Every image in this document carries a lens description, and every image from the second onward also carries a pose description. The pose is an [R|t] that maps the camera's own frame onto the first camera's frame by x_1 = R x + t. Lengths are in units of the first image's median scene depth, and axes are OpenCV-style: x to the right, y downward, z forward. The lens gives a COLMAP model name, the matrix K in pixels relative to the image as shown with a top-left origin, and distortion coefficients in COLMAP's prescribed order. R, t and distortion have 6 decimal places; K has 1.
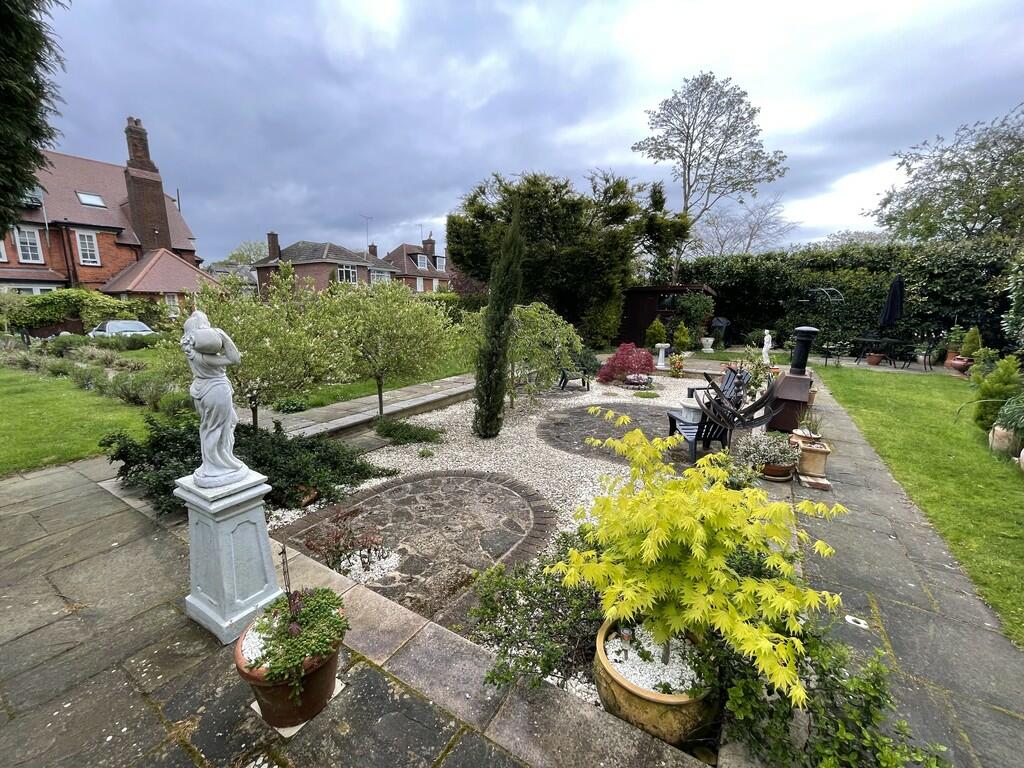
lens RADIAL K [[415.1, 0, 510.3], [0, 415.1, 380.1], [0, 0, 1]] dist [-0.000865, 0.001994]
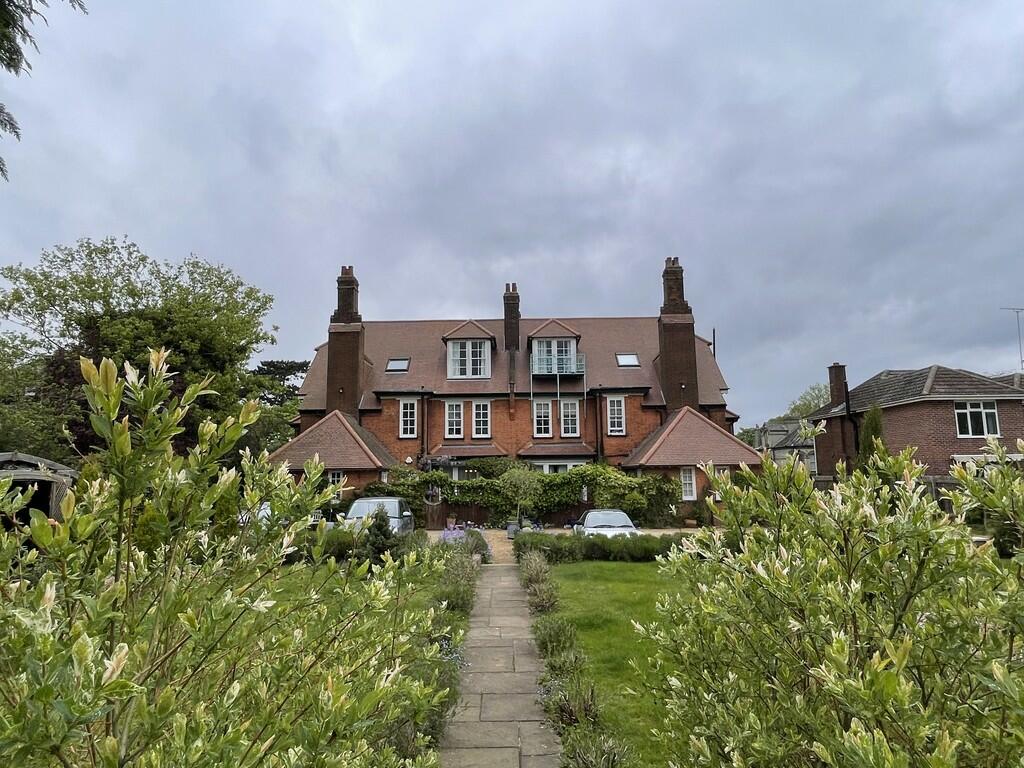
lens RADIAL K [[633.8, 0, 512.9], [0, 633.8, 381.5], [0, 0, 1]] dist [0.008690, 0.001046]
pose [[0.526470, -0.134641, -0.839465, -0.046403], [-0.142911, 0.959317, -0.243490, -0.041236], [0.838096, 0.248159, 0.485810, 0.183252]]
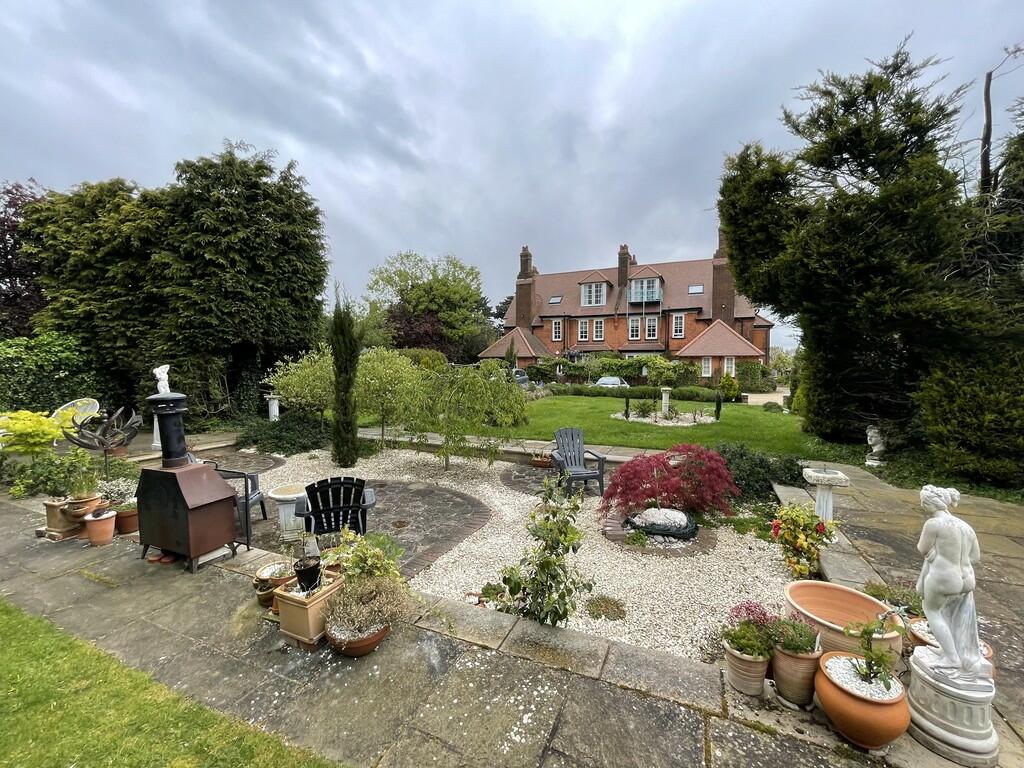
lens RADIAL K [[415.1, 0, 507.7], [0, 415.1, 385.7], [0, 0, 1]] dist [-0.000865, 0.001994]
pose [[0.123135, 0.045987, -0.991324, 0.256960], [-0.186051, 0.982283, 0.022458, -0.048592], [0.974794, 0.181672, 0.129509, 0.300645]]
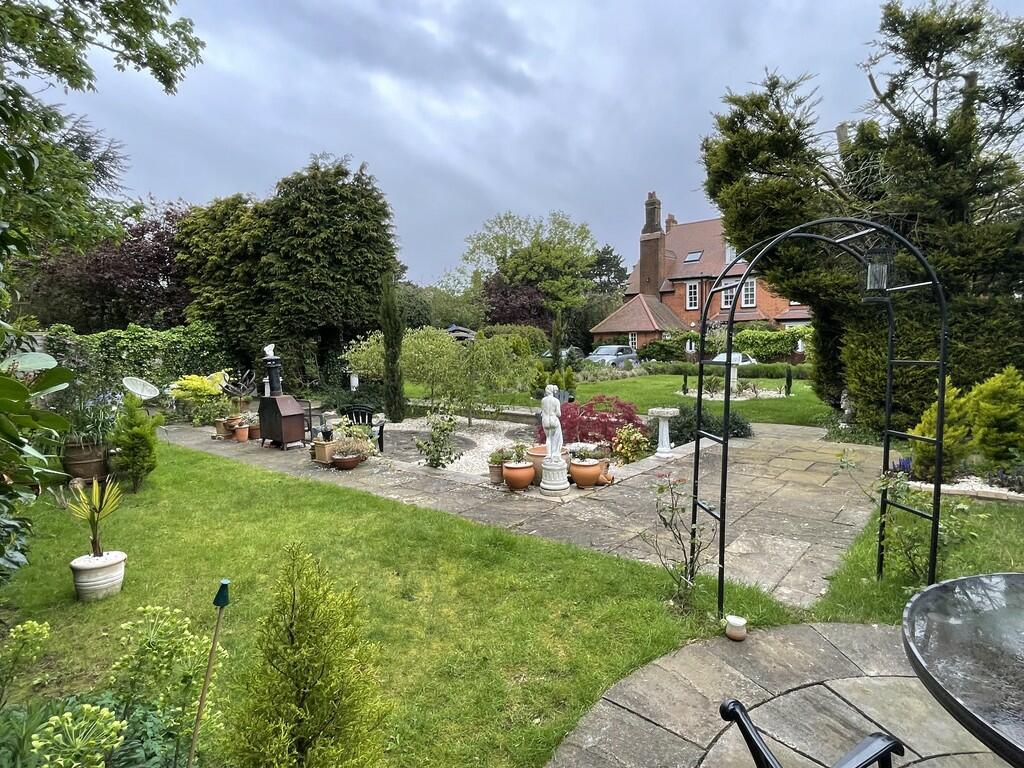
lens RADIAL K [[542.3, 0, 514.5], [0, 542.3, 386.7], [0, 0, 1]] dist [0.009956, -0.003036]
pose [[-0.149204, 0.074778, -0.985975, 0.397564], [-0.169100, 0.980517, 0.099954, -0.060881], [0.974240, 0.181642, -0.133652, 0.391123]]
